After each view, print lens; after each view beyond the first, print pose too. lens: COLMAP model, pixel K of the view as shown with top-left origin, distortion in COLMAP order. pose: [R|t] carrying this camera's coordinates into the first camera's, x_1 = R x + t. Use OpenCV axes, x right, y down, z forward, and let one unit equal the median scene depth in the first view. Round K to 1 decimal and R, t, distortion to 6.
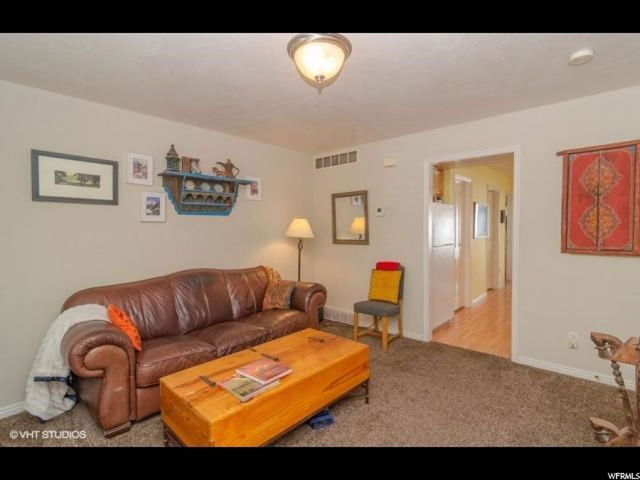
lens RADIAL K [[319.2, 0, 327.8], [0, 319.2, 240.0], [0, 0, 1]] dist [-0.002486, -0.000067]
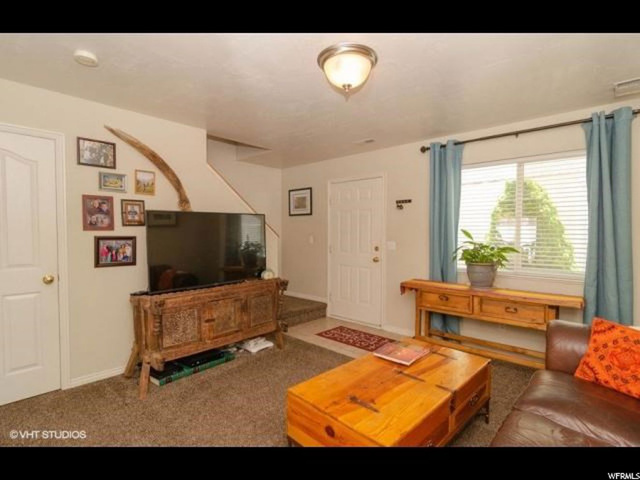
lens RADIAL K [[319.2, 0, 327.8], [0, 319.2, 240.0], [0, 0, 1]] dist [-0.002486, -0.000067]
pose [[-0.999963, 0.007906, 0.003523, 0.026471], [0.008122, 0.997765, 0.066325, -0.046903], [-0.002991, 0.066351, -0.997792, 1.483520]]
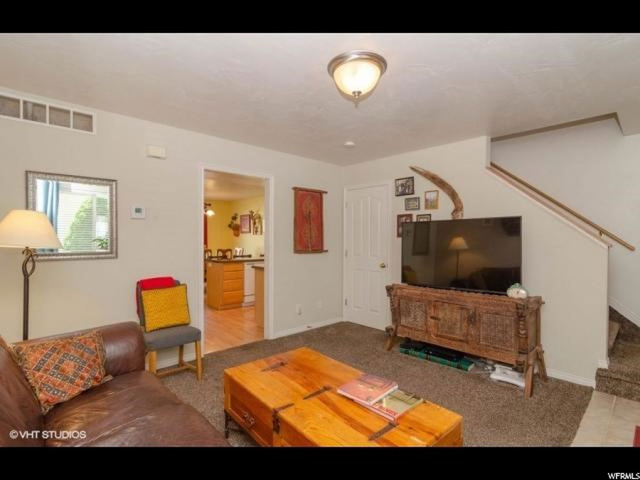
lens RADIAL K [[319.2, 0, 327.8], [0, 319.2, 240.0], [0, 0, 1]] dist [-0.002486, -0.000067]
pose [[0.083904, 0.007549, 0.996445, -0.782807], [0.036281, 0.999285, -0.010625, -0.001187], [-0.995813, 0.037043, 0.083570, 0.723472]]
